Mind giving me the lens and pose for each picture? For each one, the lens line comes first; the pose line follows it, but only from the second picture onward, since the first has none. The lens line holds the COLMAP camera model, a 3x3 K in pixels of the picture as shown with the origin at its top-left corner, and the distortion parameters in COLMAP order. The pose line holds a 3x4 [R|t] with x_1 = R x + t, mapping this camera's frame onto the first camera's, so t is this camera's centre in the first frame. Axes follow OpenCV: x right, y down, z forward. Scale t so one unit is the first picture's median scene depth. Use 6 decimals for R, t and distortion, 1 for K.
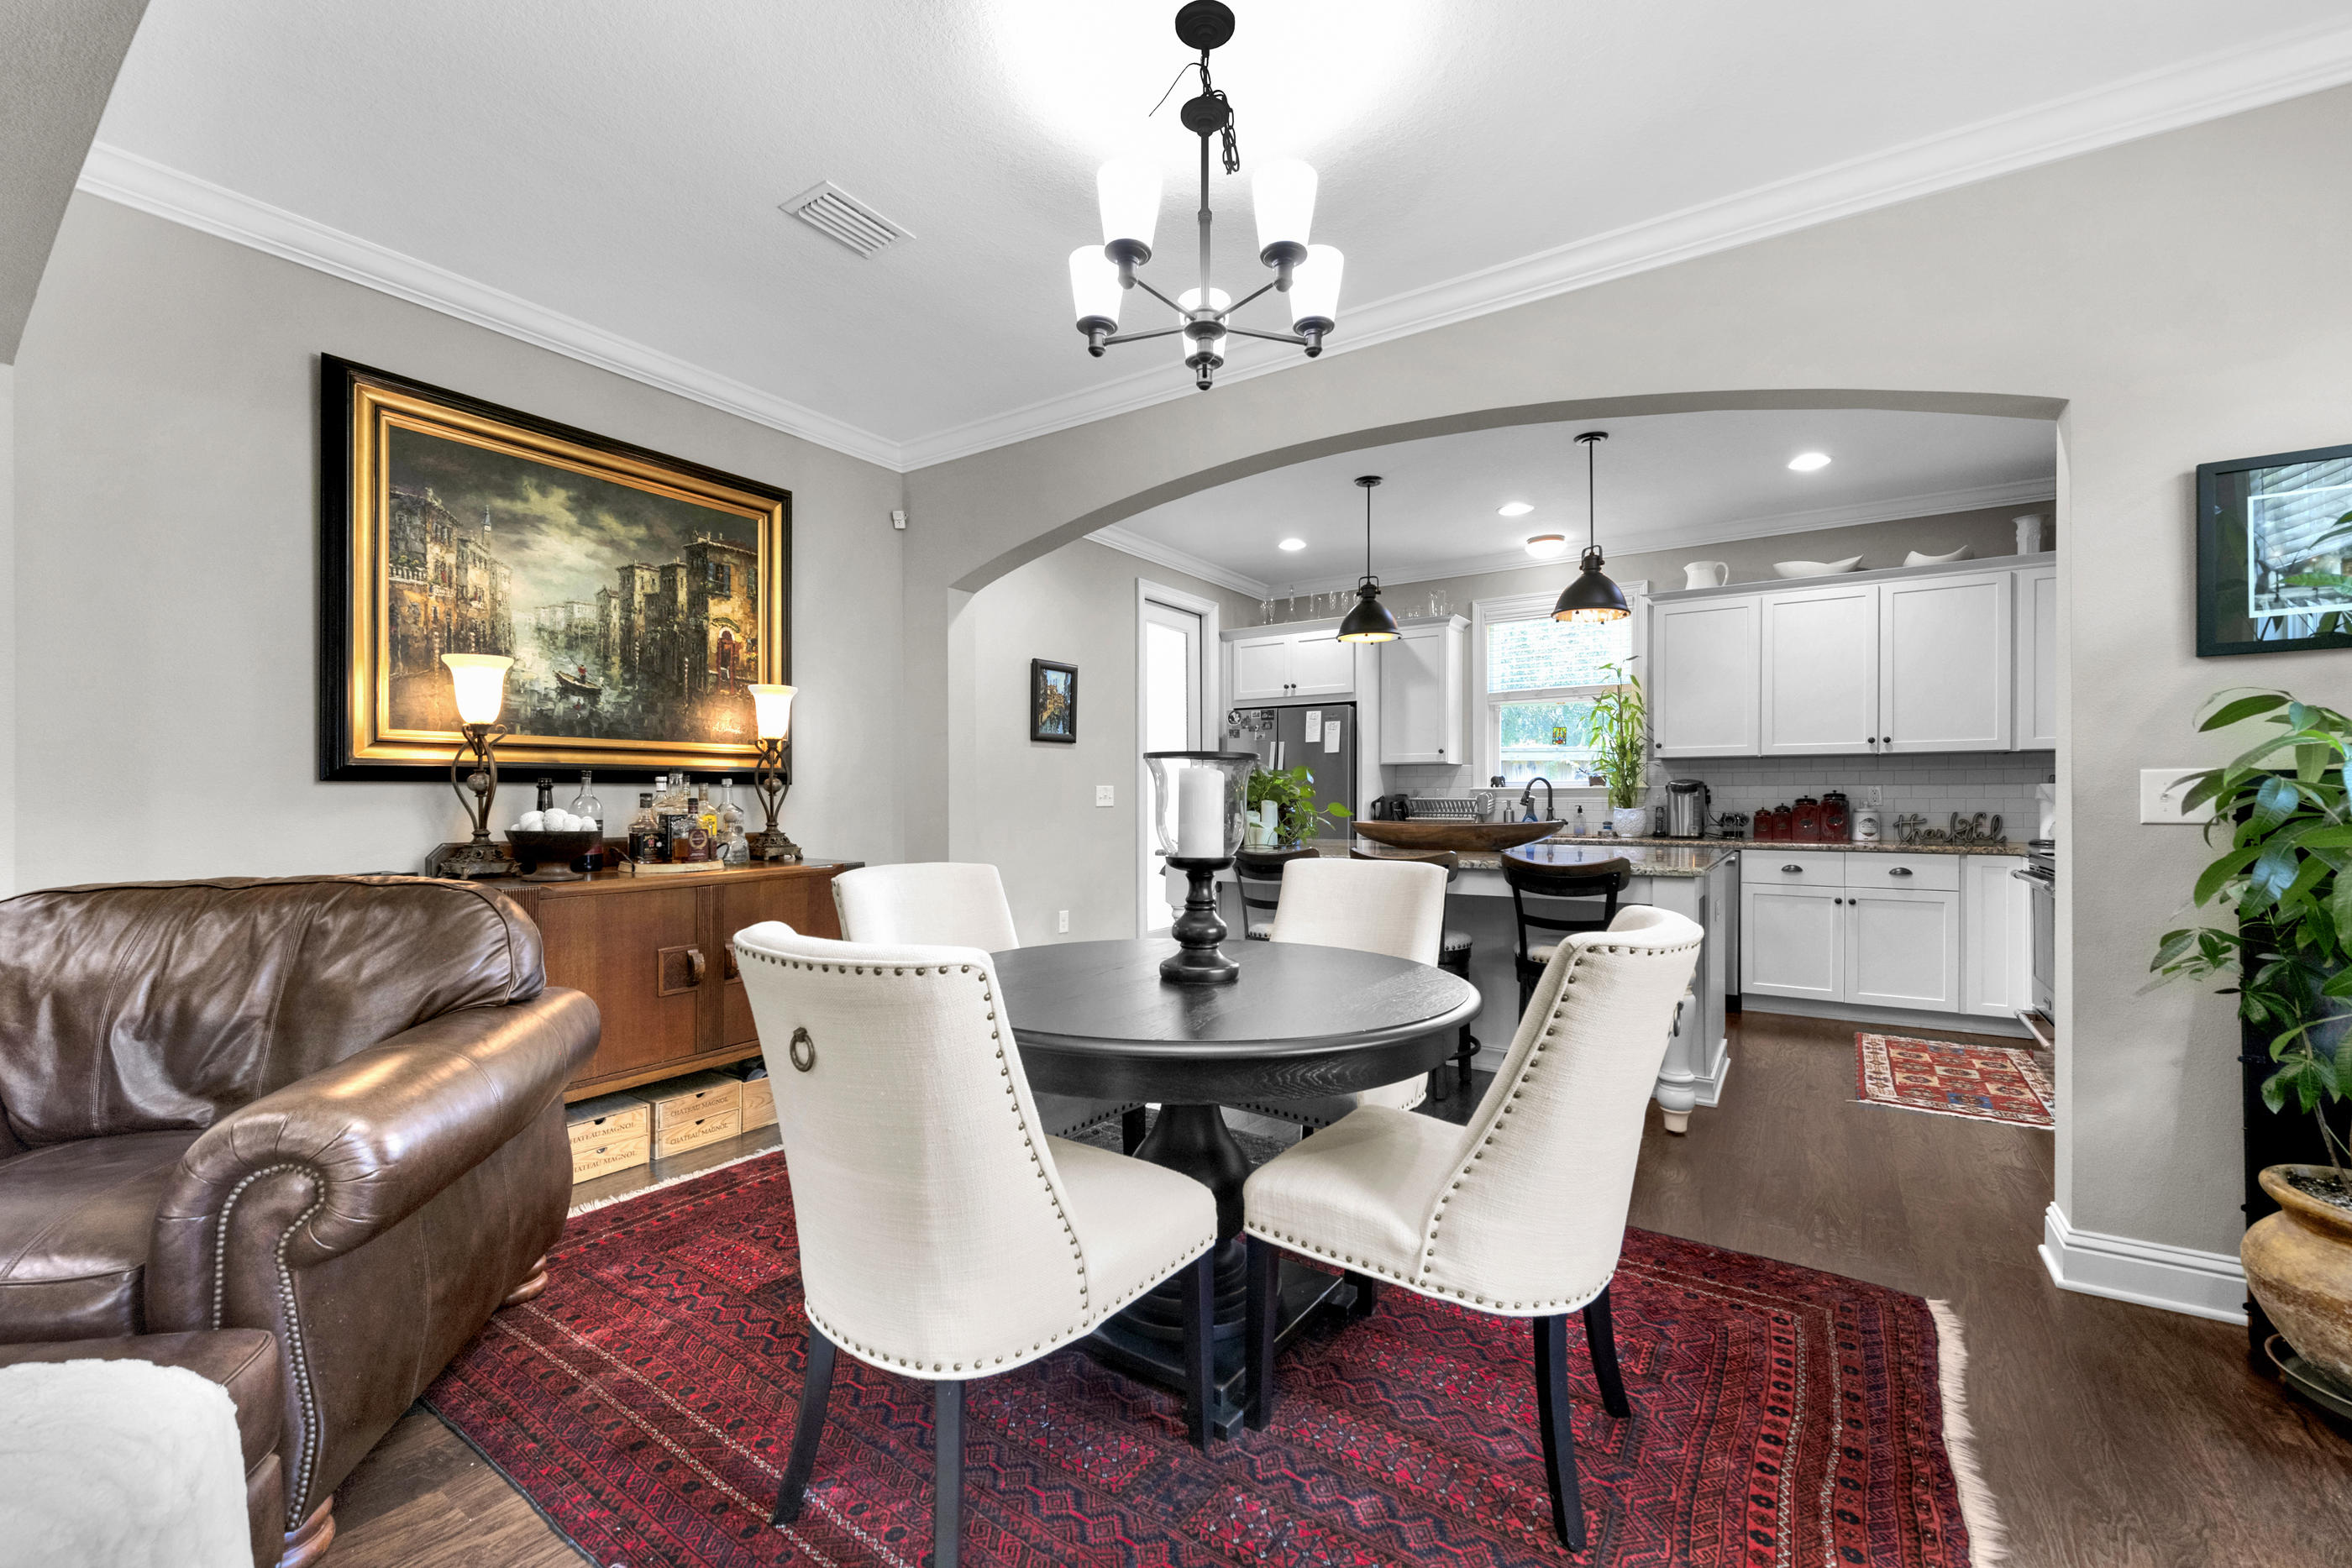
lens RADIAL K [[964.8, 0, 1152.1], [0, 964.8, 803.8], [0, 0, 1]] dist [0.000660, -0.002804]
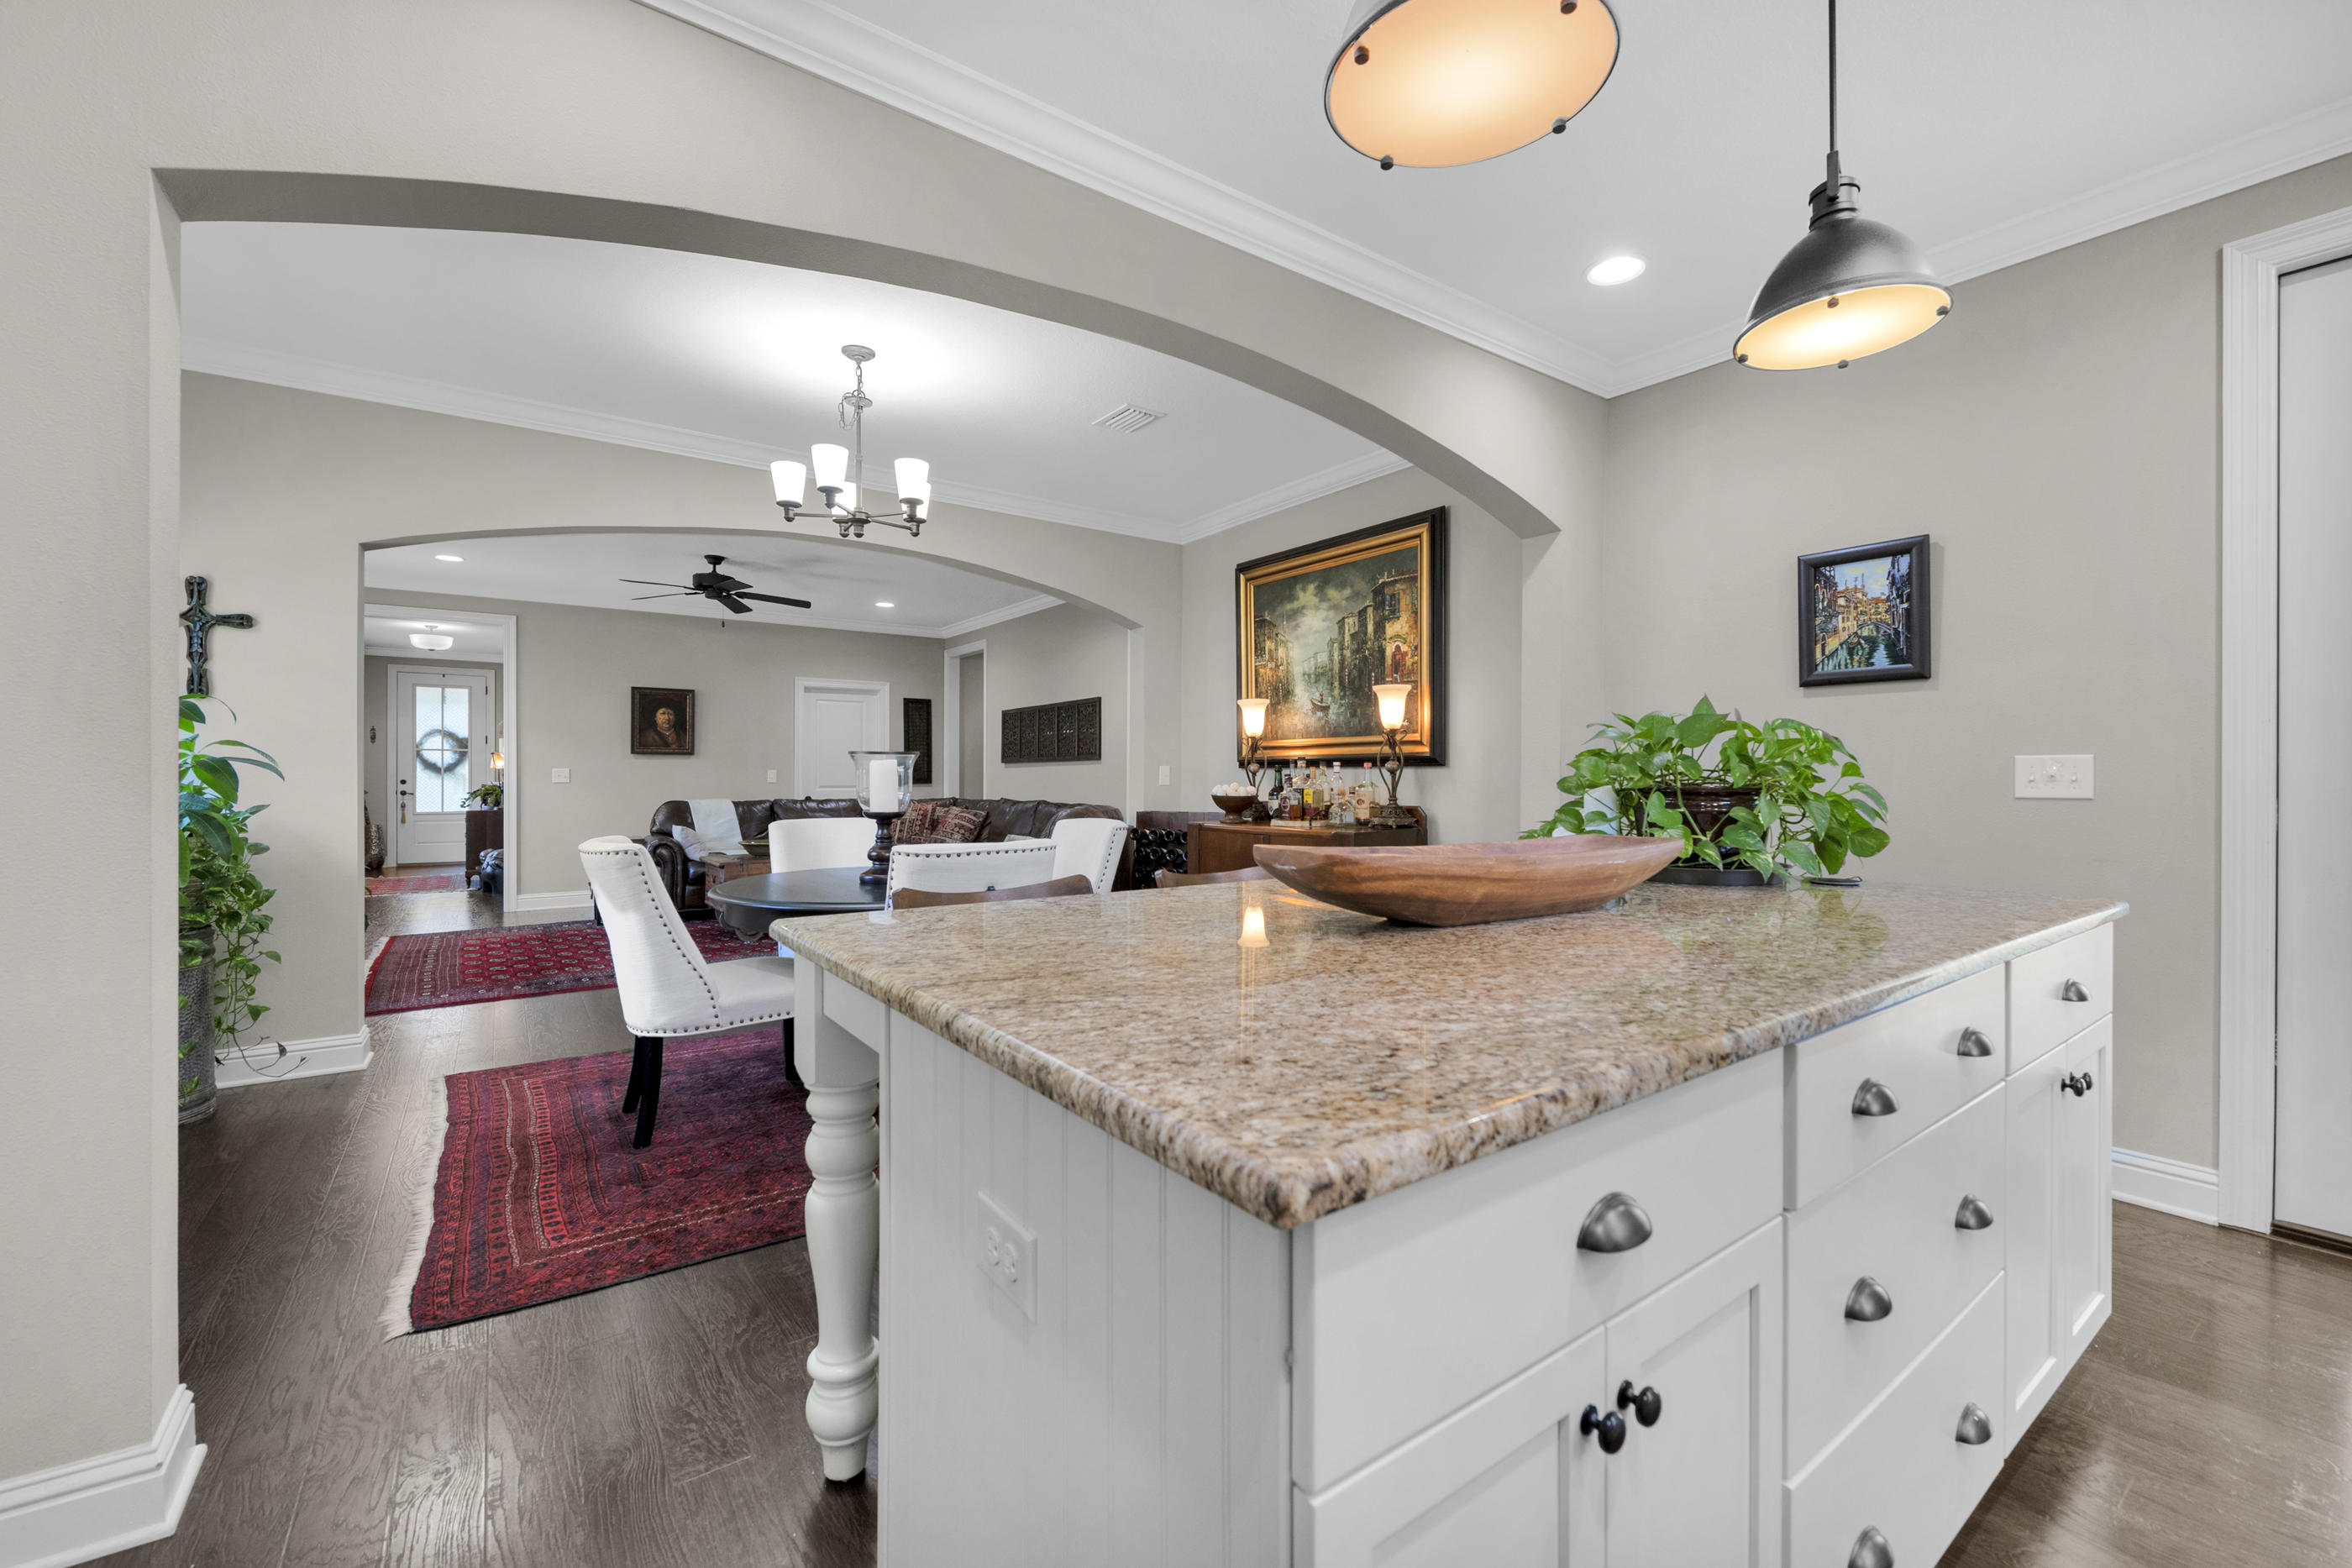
lens RADIAL K [[964.8, 0, 1208.7], [0, 964.8, 772.4], [0, 0, 1]] dist [0.000660, -0.002804]
pose [[-0.328019, 0.001189, -0.944670, 0.732643], [-0.004891, 0.999984, 0.002957, -0.013202], [0.944658, 0.005590, -0.328008, 1.042969]]
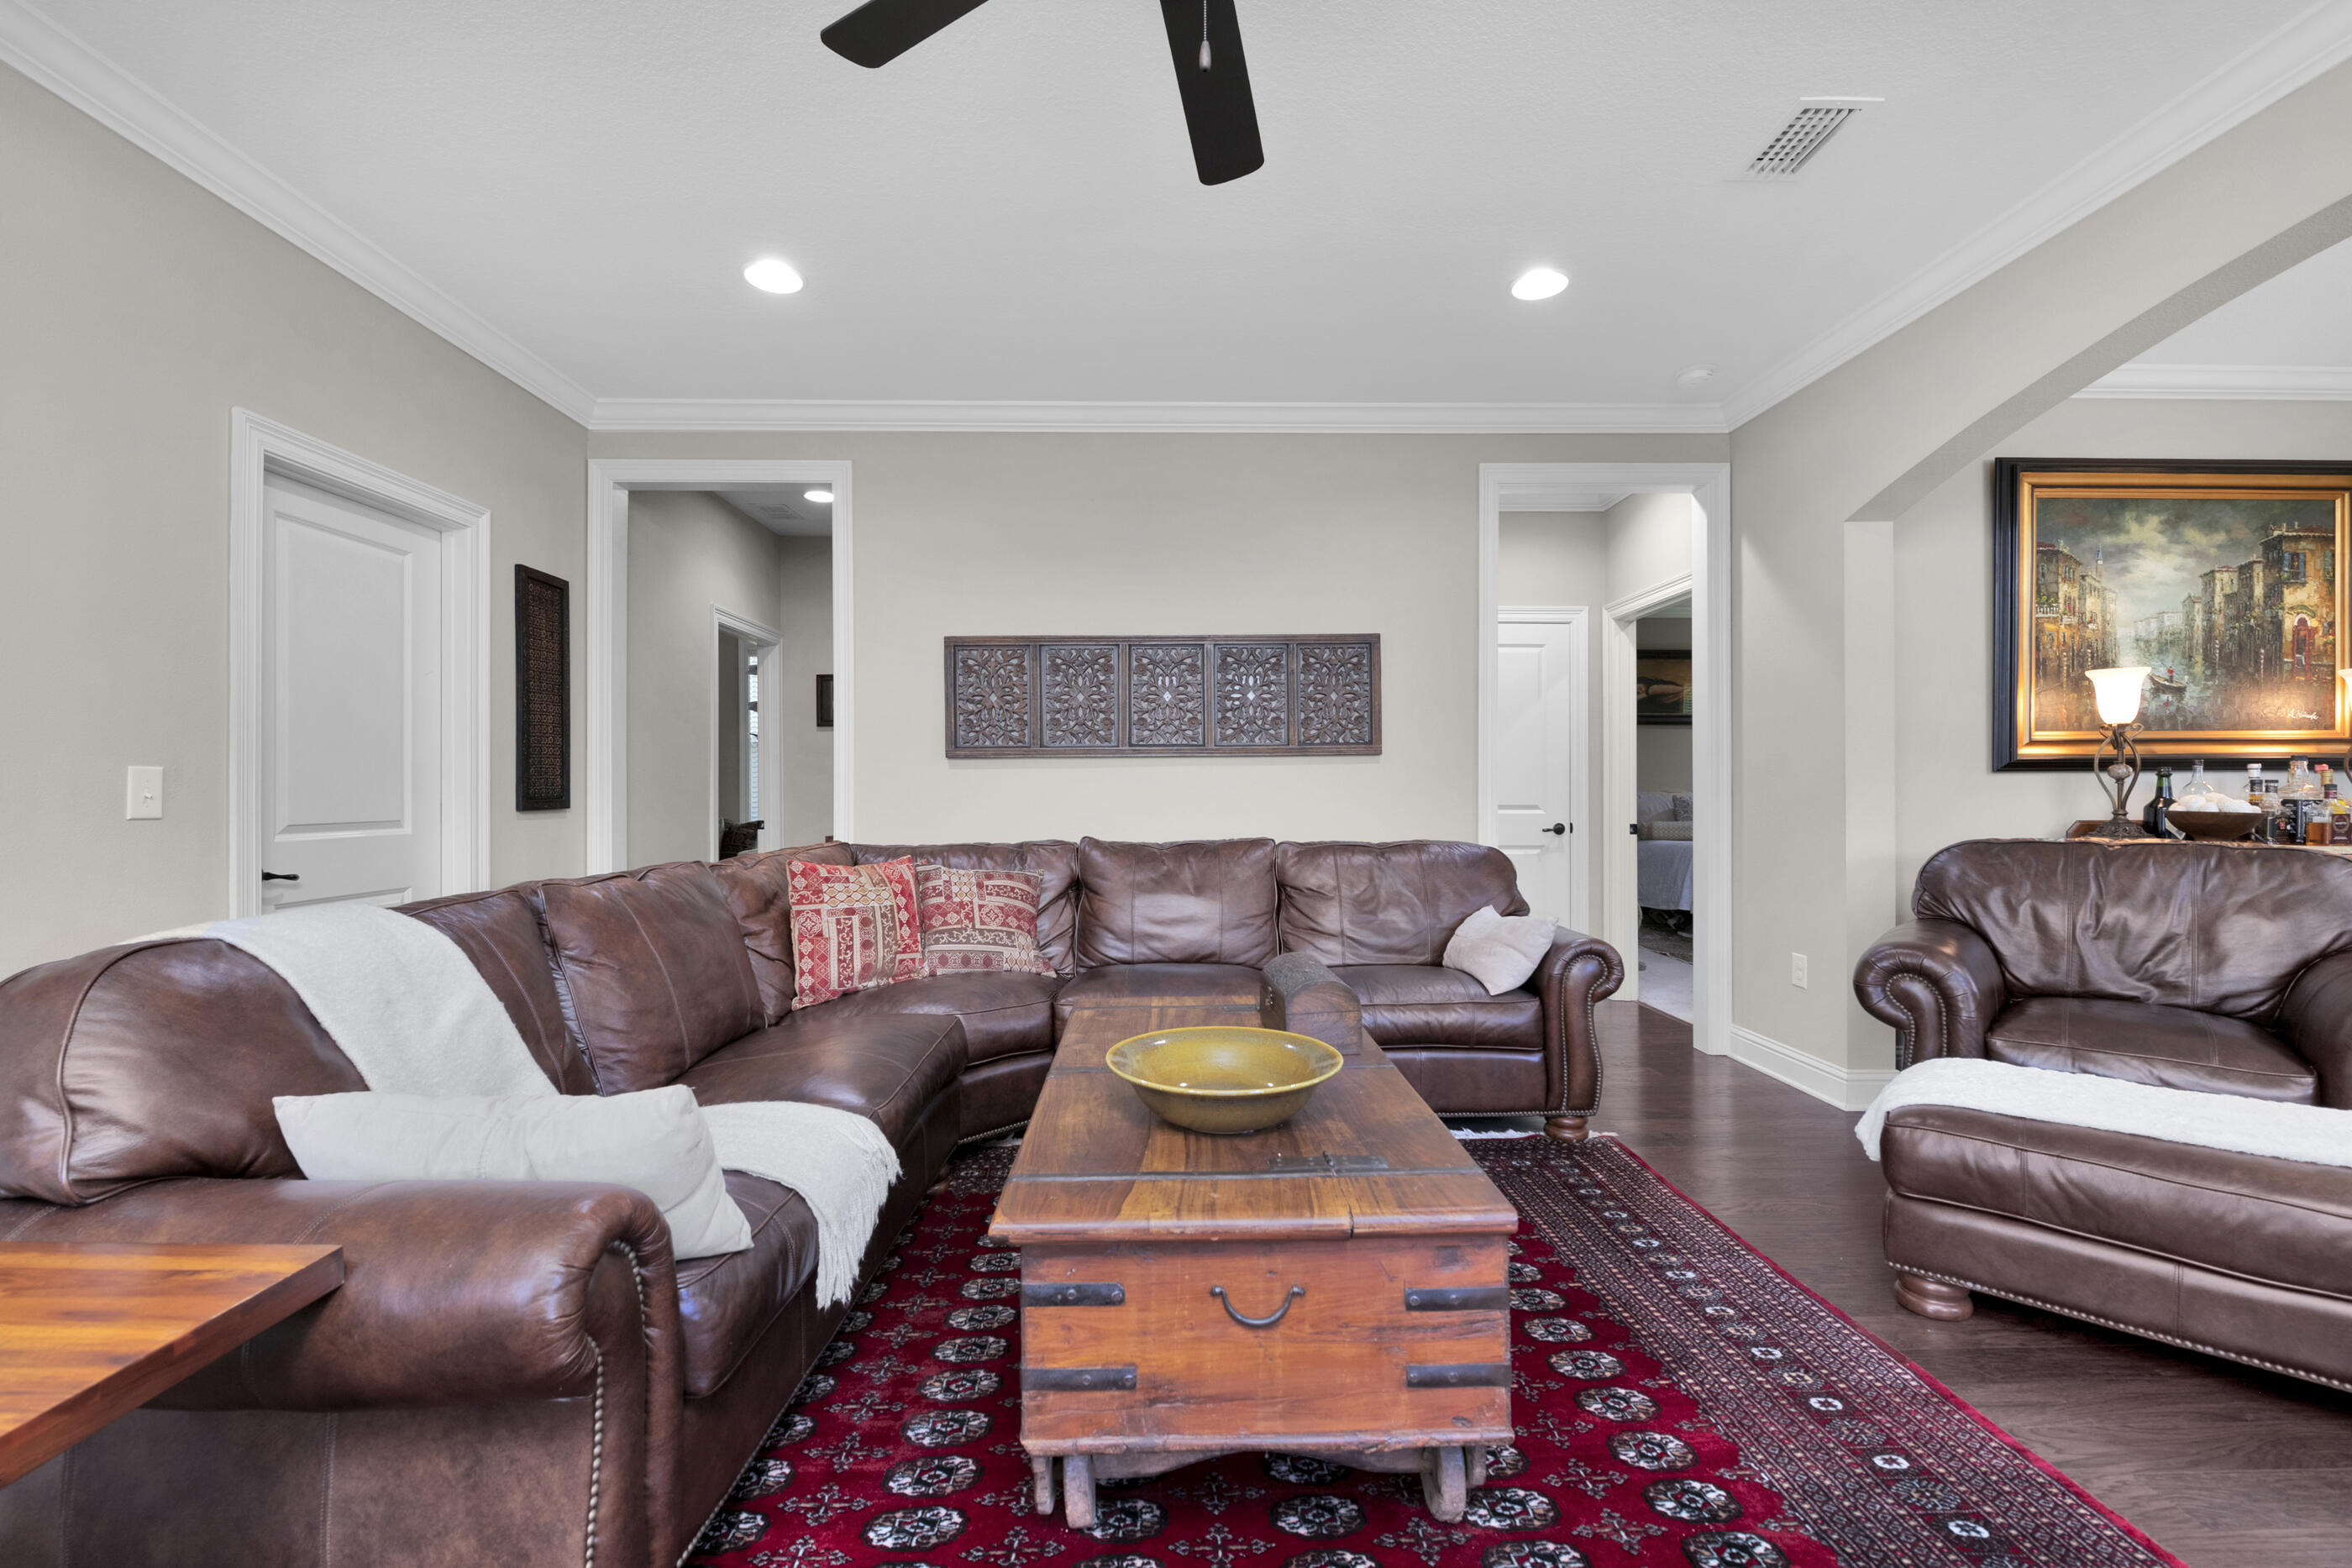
lens RADIAL K [[964.8, 0, 1183.4], [0, 964.8, 782.7], [0, 0, 1]] dist [0.000660, -0.002804]
pose [[0.581759, -0.002882, -0.813356, -0.270061], [-0.004294, 0.999969, -0.006614, 0.003634], [0.813350, 0.007341, 0.581728, -0.464504]]
